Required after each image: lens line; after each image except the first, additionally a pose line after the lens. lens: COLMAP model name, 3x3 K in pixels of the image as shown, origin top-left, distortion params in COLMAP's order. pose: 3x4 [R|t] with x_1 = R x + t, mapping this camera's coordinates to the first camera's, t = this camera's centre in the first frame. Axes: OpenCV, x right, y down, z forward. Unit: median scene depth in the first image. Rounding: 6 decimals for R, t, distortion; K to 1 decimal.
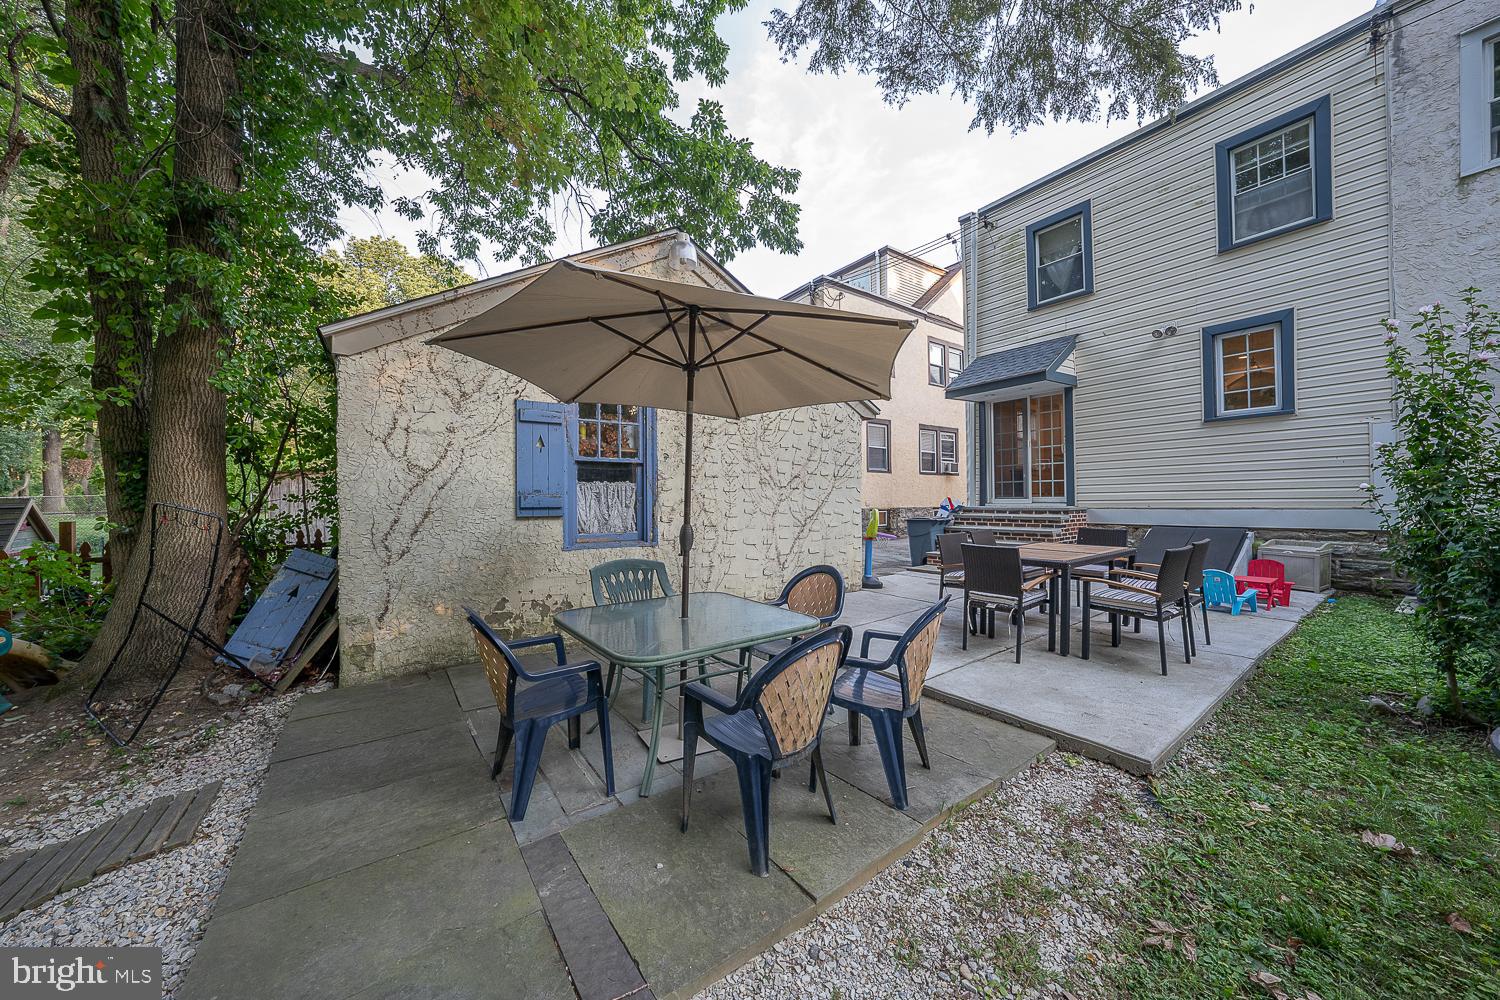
lens RADIAL K [[518.4, 0, 752.1], [0, 518.4, 498.3], [0, 0, 1]] dist [-0.020323, 0.001165]
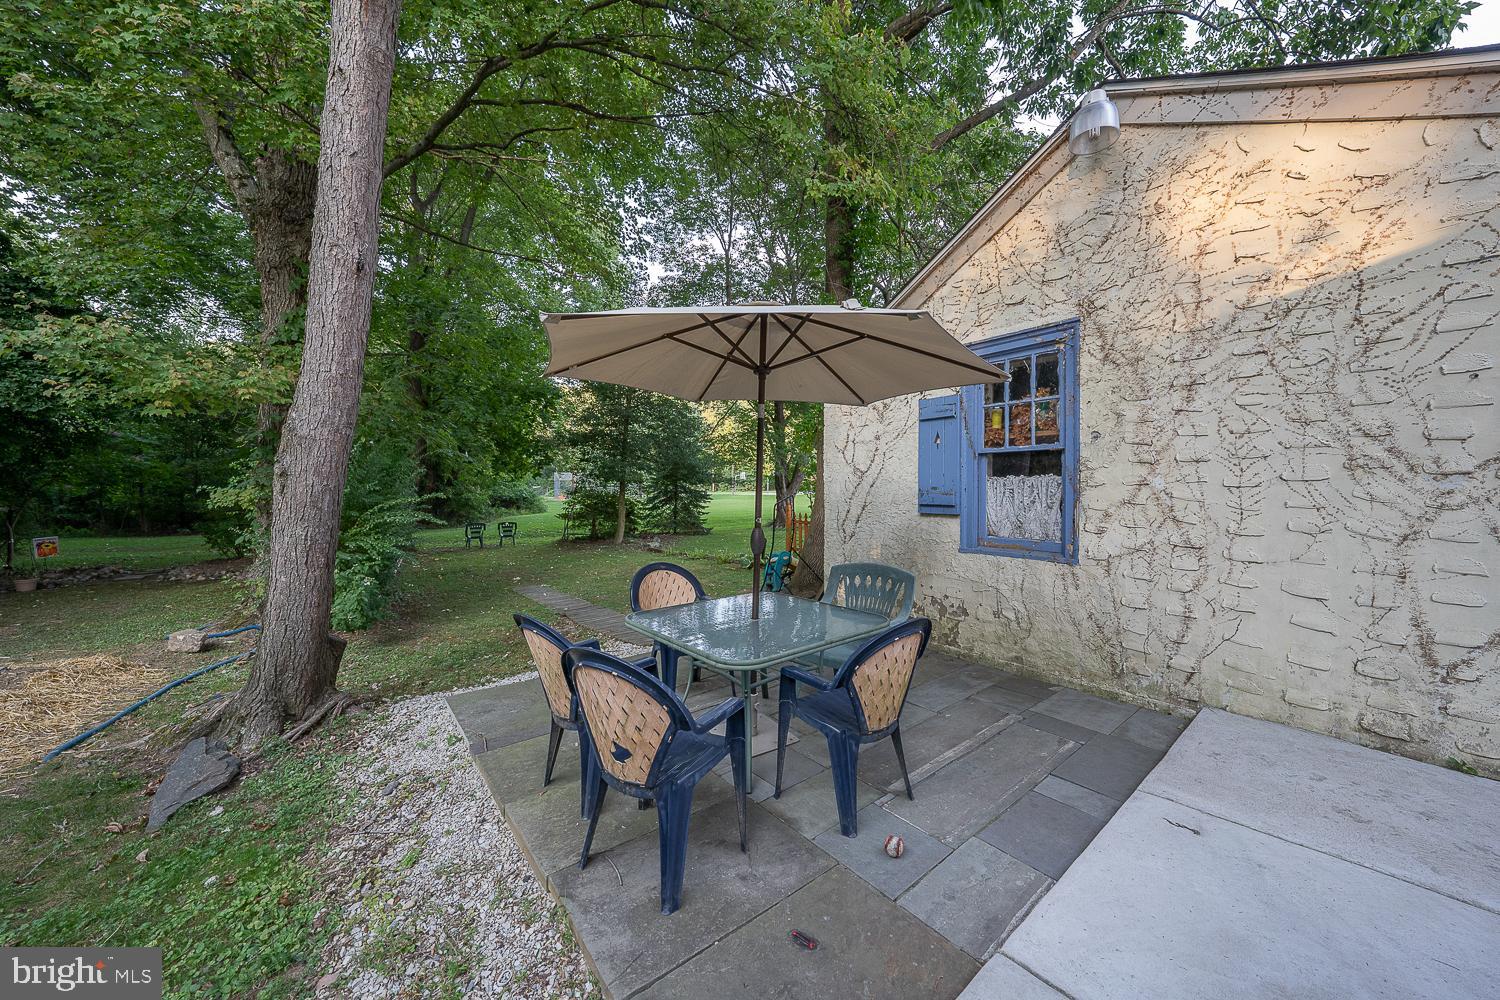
lens RADIAL K [[518.4, 0, 751.0], [0, 518.4, 494.0], [0, 0, 1]] dist [-0.020323, 0.001165]
pose [[0.043966, 0.016683, -0.998894, 0.541368], [0.006155, 0.999837, 0.016969, -0.021249], [0.999014, -0.006894, 0.043856, 0.578718]]
